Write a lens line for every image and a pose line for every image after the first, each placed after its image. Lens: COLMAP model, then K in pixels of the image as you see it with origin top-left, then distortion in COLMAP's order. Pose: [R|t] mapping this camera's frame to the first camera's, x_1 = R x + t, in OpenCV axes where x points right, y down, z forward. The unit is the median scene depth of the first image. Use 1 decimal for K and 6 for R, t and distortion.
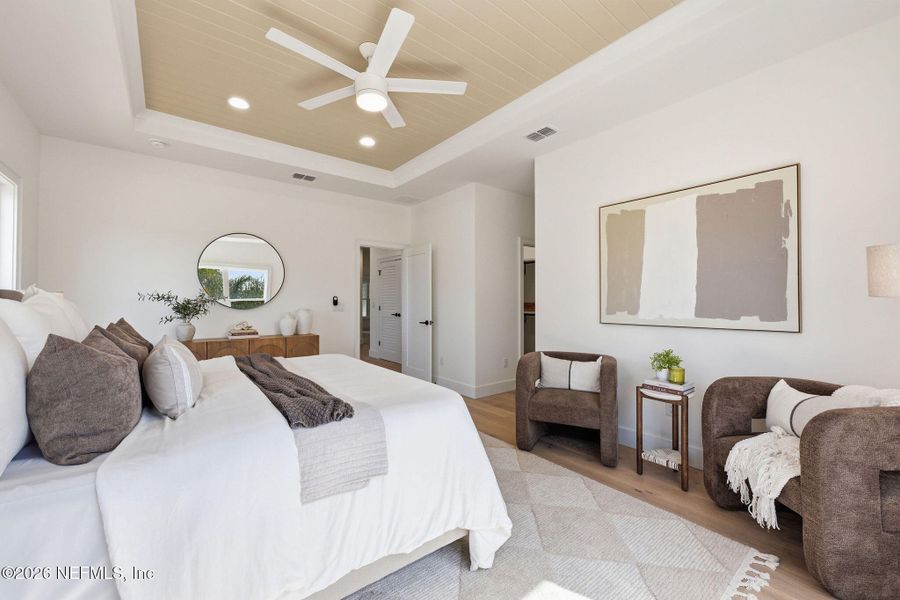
lens RADIAL K [[358.7, 0, 451.5], [0, 358.7, 300.5], [0, 0, 1]] dist [0.002063, 0.000494]
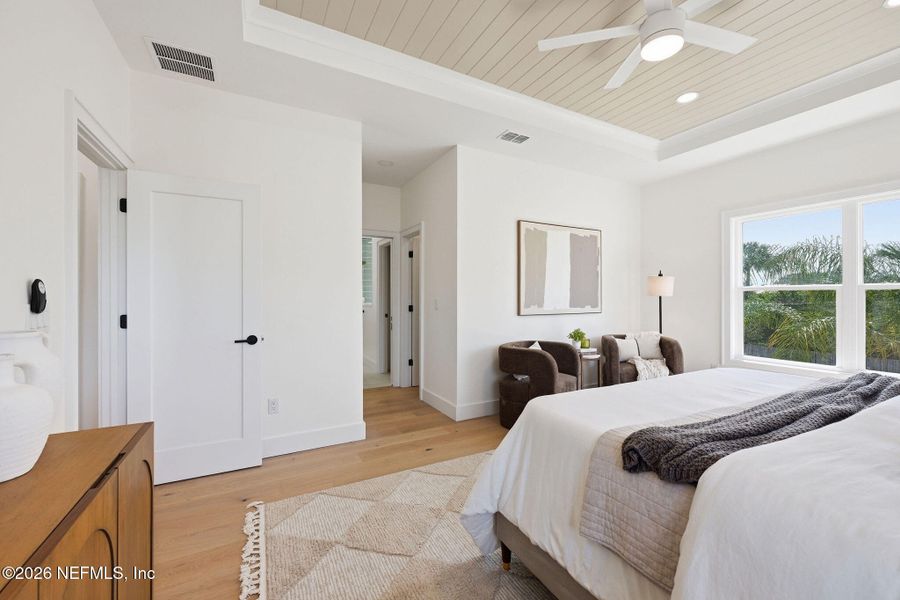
lens RADIAL K [[358.7, 0, 446.7], [0, 358.7, 299.7], [0, 0, 1]] dist [0.002063, 0.000494]
pose [[0.184332, -0.000949, 0.982864, -0.945547], [0.001756, 0.999998, 0.000636, 0.009540], [-0.982862, 0.001608, 0.184334, 1.162040]]
